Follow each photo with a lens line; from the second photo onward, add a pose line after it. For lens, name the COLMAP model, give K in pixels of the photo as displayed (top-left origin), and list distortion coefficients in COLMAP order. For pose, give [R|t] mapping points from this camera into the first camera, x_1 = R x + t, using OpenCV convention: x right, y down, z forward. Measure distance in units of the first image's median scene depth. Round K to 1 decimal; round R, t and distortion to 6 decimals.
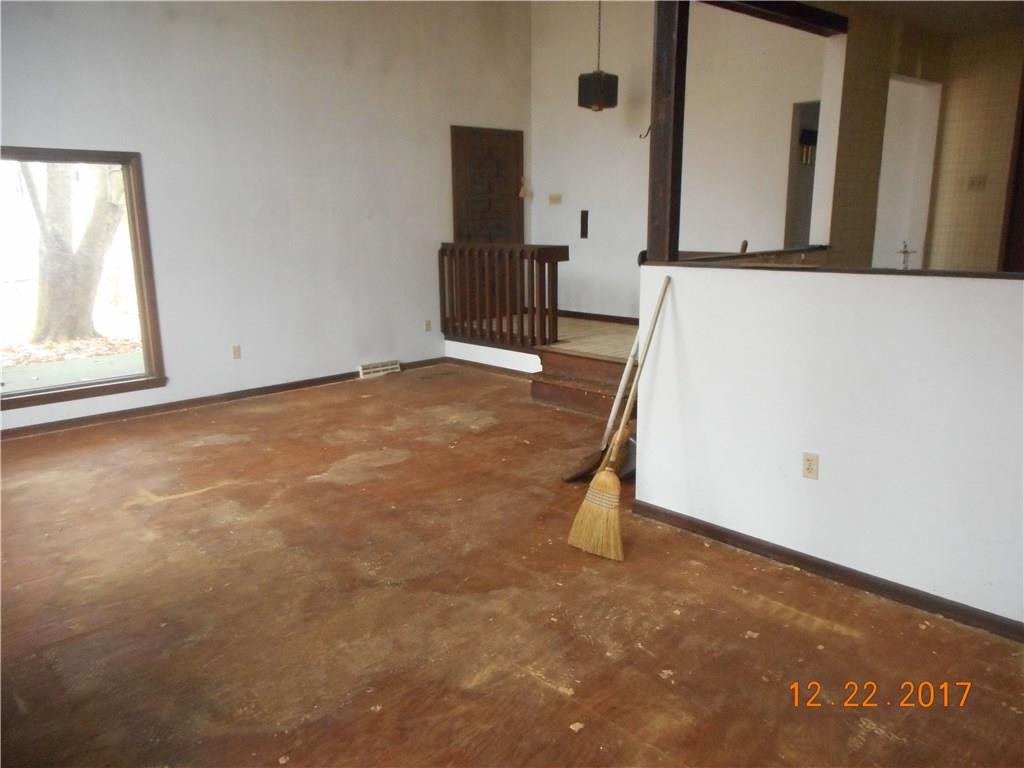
lens RADIAL K [[774.4, 0, 512.0], [0, 774.4, 384.0], [0, 0, 1]] dist [0.013220, 0.003146]
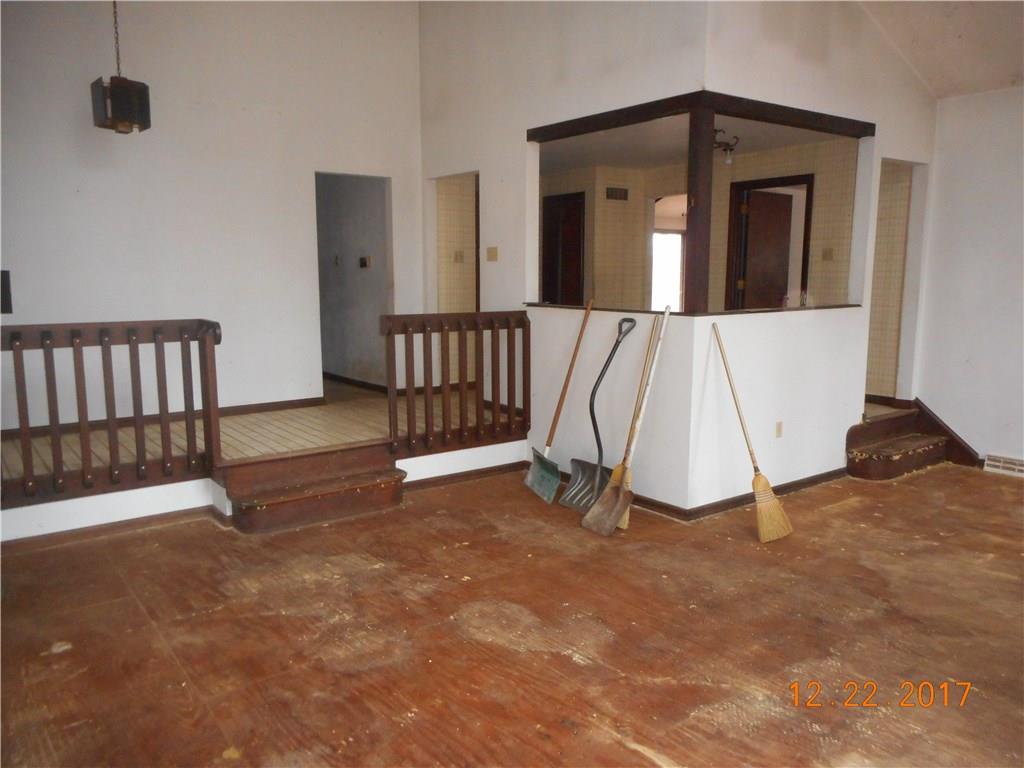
lens RADIAL K [[774.4, 0, 512.0], [0, 774.4, 384.0], [0, 0, 1]] dist [0.013220, 0.003146]
pose [[0.106437, -0.126755, 0.986207, -0.972554], [0.212874, 0.971749, 0.101922, -0.208496], [-0.971265, 0.199089, 0.130413, 1.008855]]
